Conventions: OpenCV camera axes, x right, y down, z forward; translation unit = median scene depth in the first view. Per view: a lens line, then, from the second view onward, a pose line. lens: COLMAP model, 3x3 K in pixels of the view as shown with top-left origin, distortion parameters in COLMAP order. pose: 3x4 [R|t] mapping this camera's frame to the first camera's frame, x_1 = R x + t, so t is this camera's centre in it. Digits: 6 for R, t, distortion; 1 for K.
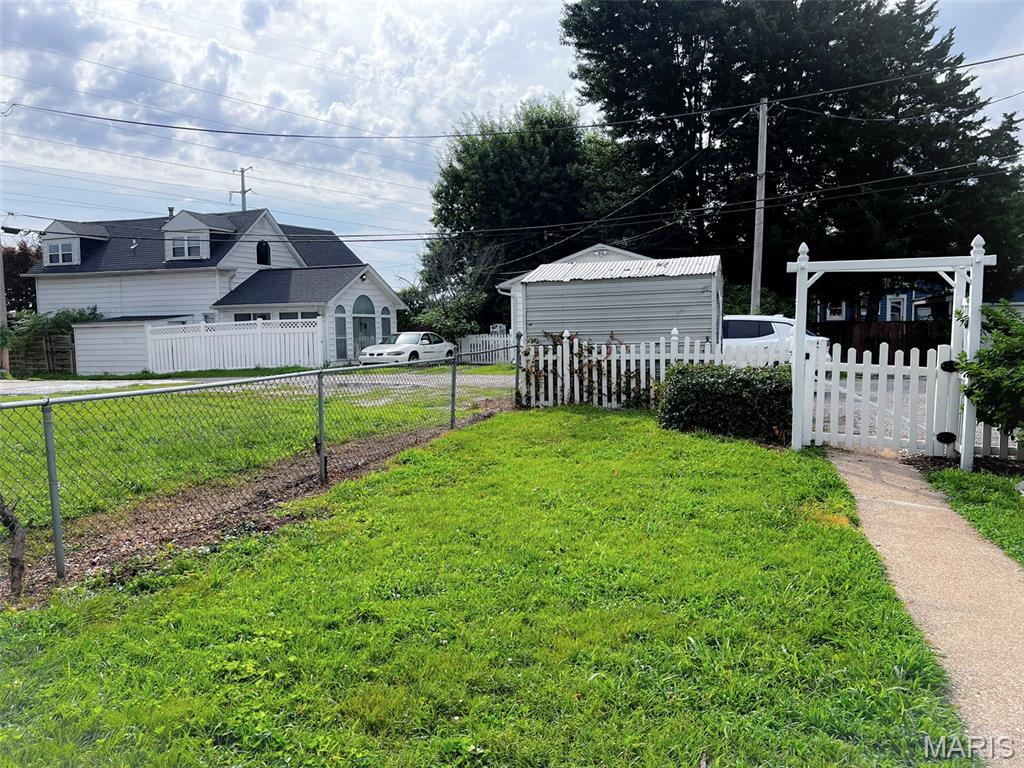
lens RADIAL K [[764.9, 0, 508.1], [0, 764.9, 386.8], [0, 0, 1]] dist [0.051261, -0.055215]
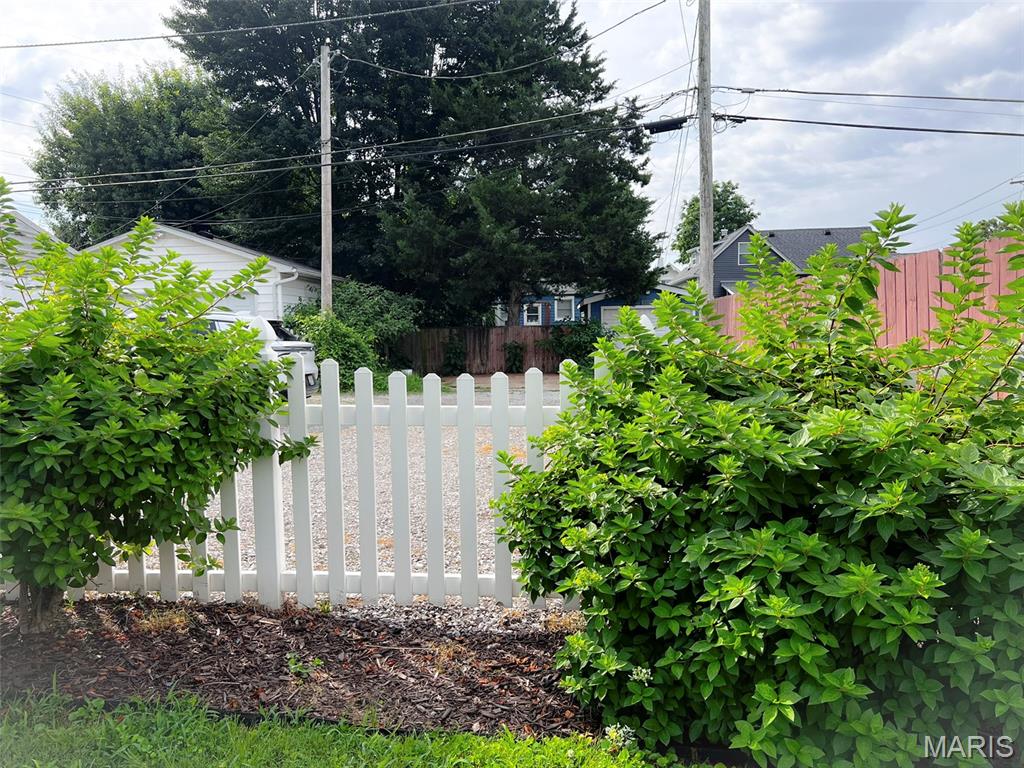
lens RADIAL K [[764.9, 0, 508.1], [0, 764.9, 386.8], [0, 0, 1]] dist [0.051261, -0.055215]
pose [[0.968735, -0.018790, 0.247387, 0.256827], [0.021900, 0.999712, -0.009825, -0.005685], [-0.247131, 0.014936, 0.968867, 0.148017]]
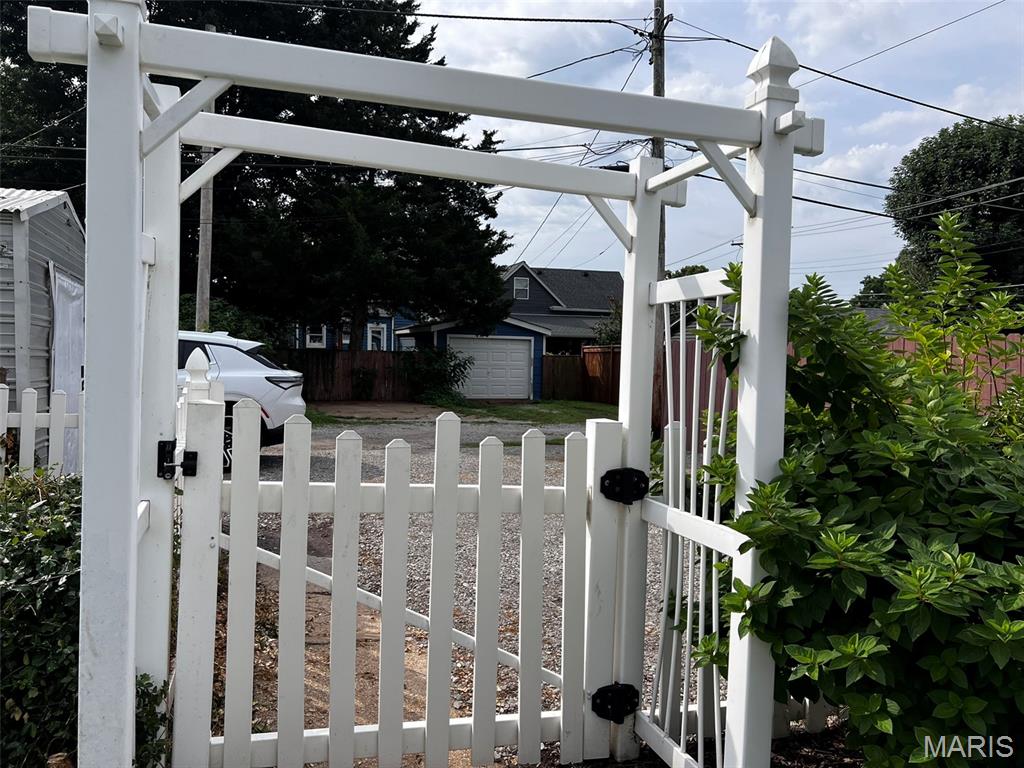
lens RADIAL K [[764.9, 0, 508.1], [0, 764.9, 386.8], [0, 0, 1]] dist [0.051261, -0.055215]
pose [[0.799319, 0.005216, 0.600884, 0.105871], [0.015269, 0.999463, -0.028988, -0.018772], [-0.600713, 0.032346, 0.798810, 0.242215]]
